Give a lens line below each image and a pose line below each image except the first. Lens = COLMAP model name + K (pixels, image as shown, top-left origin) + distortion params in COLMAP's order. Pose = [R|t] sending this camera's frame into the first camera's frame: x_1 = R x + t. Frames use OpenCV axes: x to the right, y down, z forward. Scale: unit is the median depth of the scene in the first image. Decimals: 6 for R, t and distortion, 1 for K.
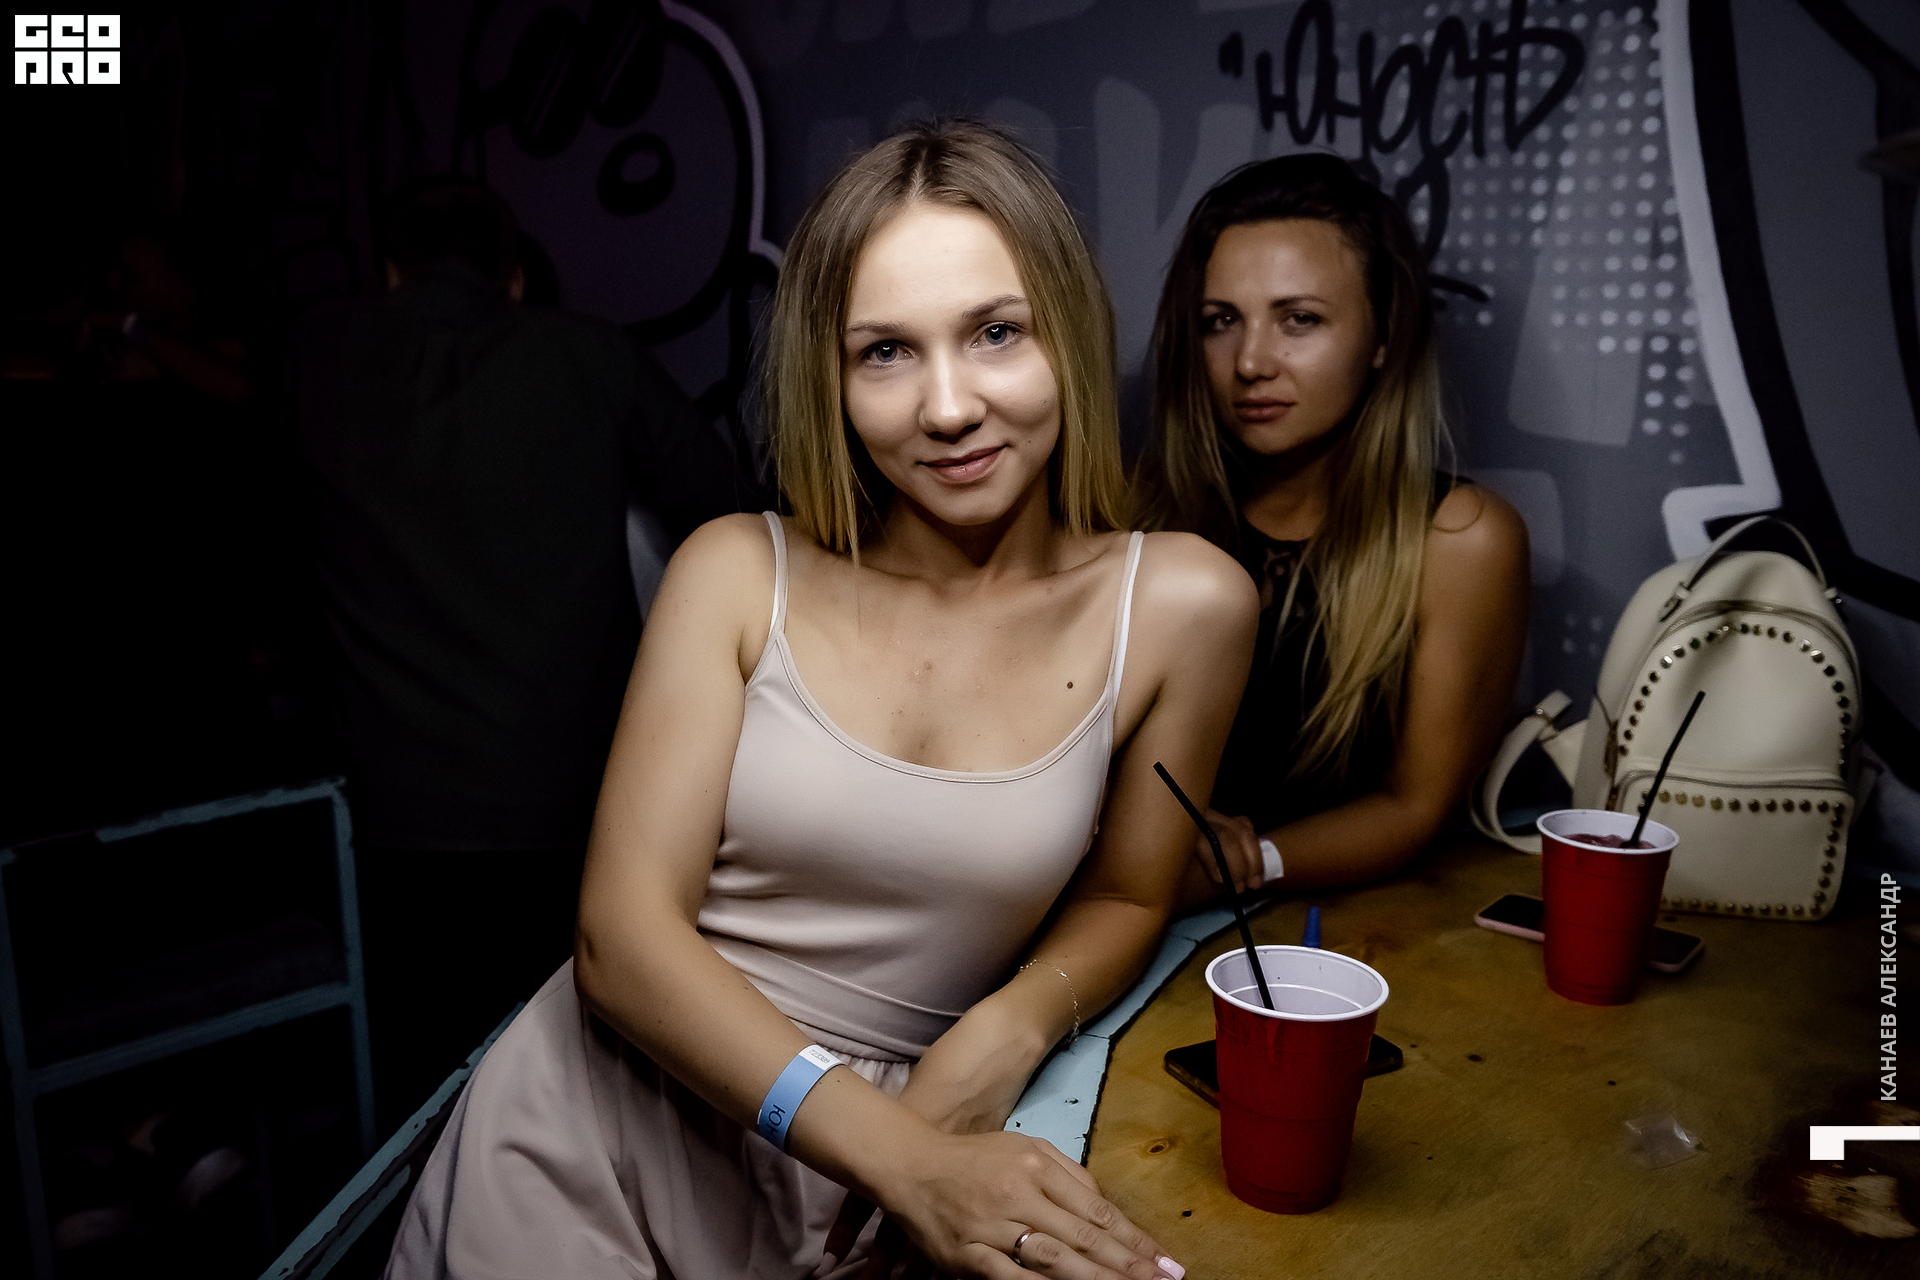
lens RADIAL K [[1531.7, 0, 960.3], [0, 1531.7, 638.8], [0, 0, 1]] dist [-0.047343, 0.038689]
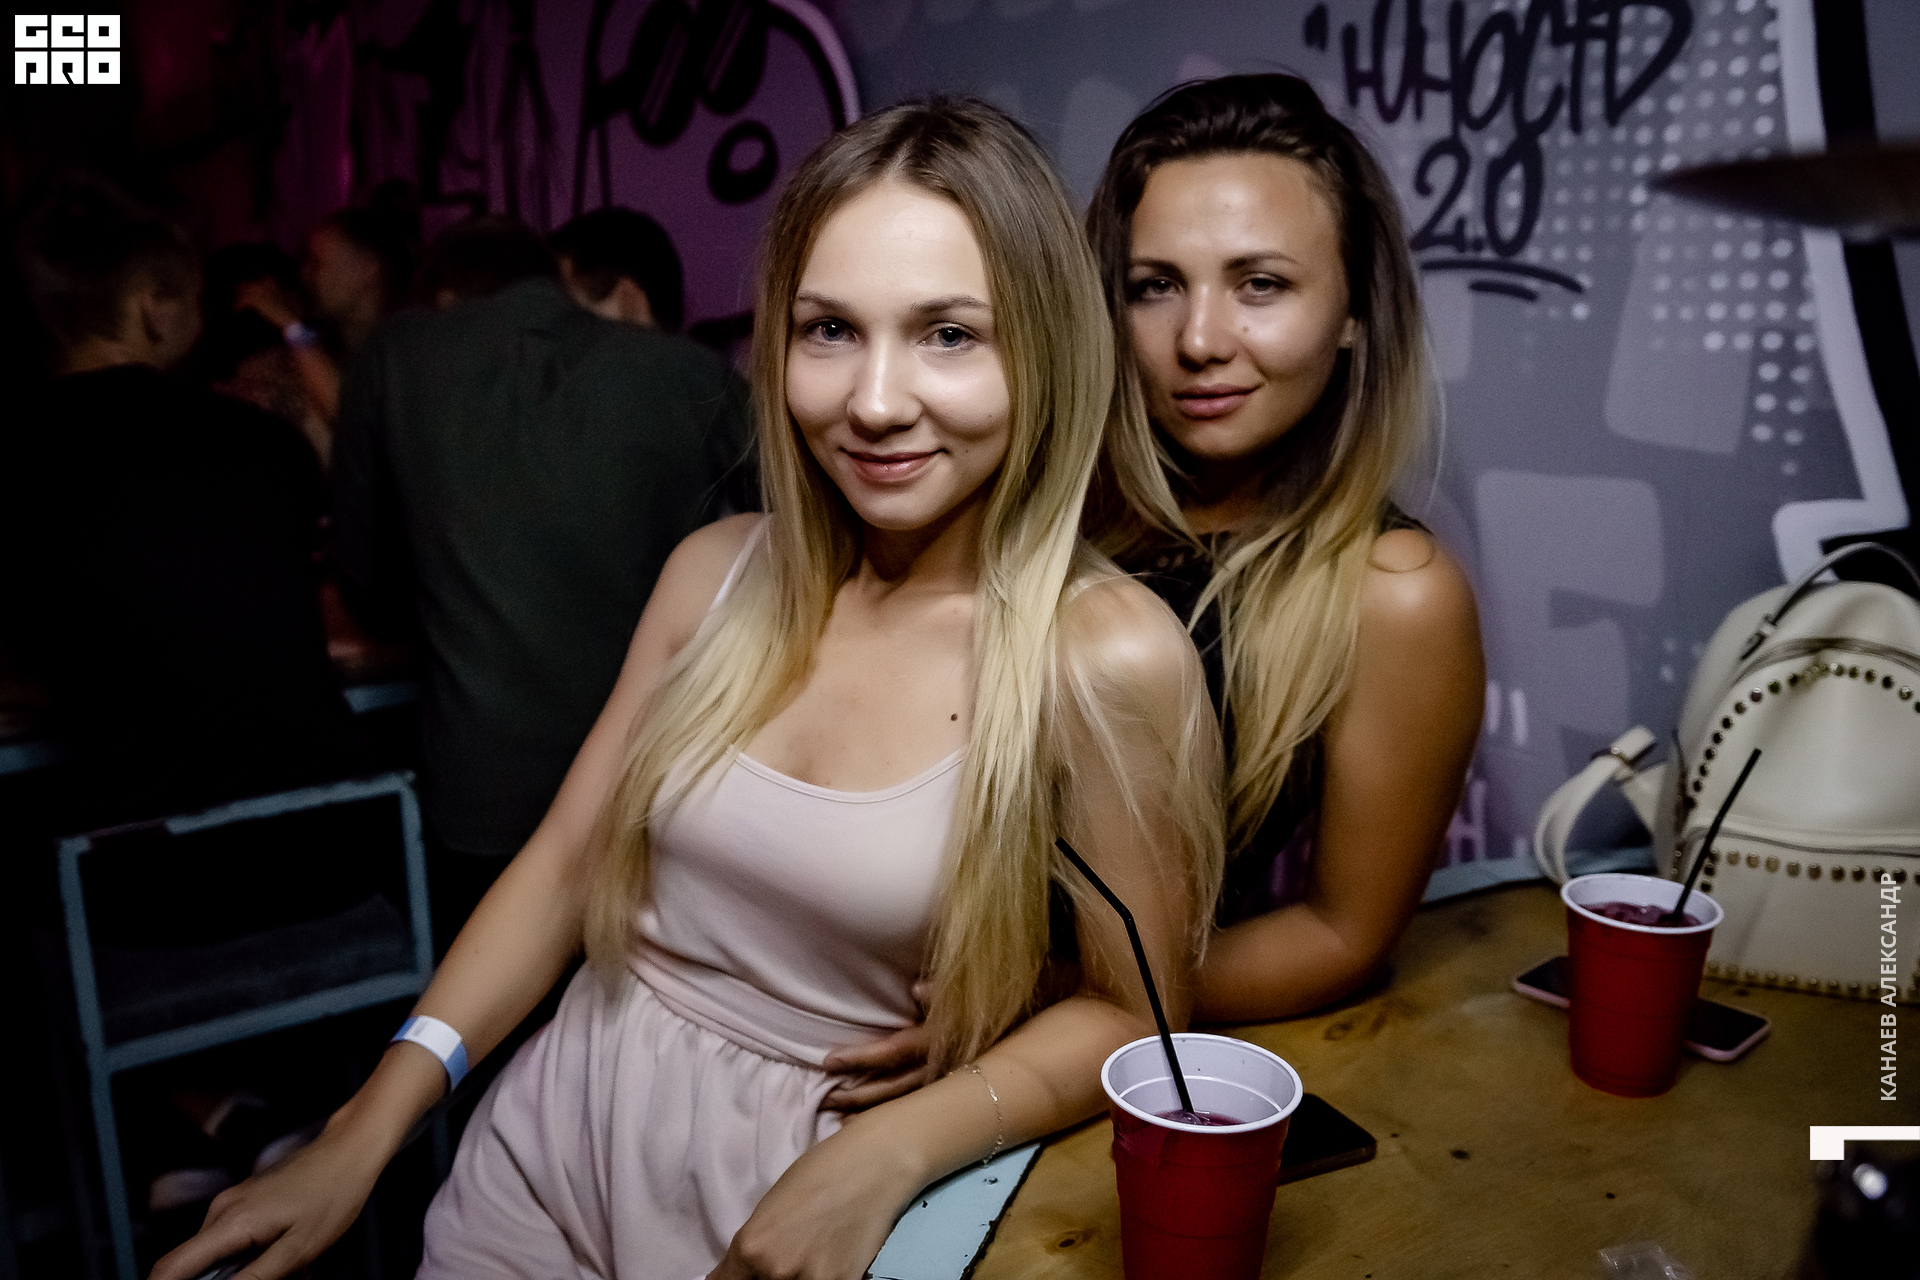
lens RADIAL K [[1531.7, 0, 956.0], [0, 1531.7, 642.8], [0, 0, 1]] dist [-0.047343, 0.038689]
pose [[0.991160, 0.019124, -0.131288, 0.106288], [-0.016473, 0.999639, 0.021246, -0.028212], [0.131647, -0.018896, 0.991117, 0.051708]]
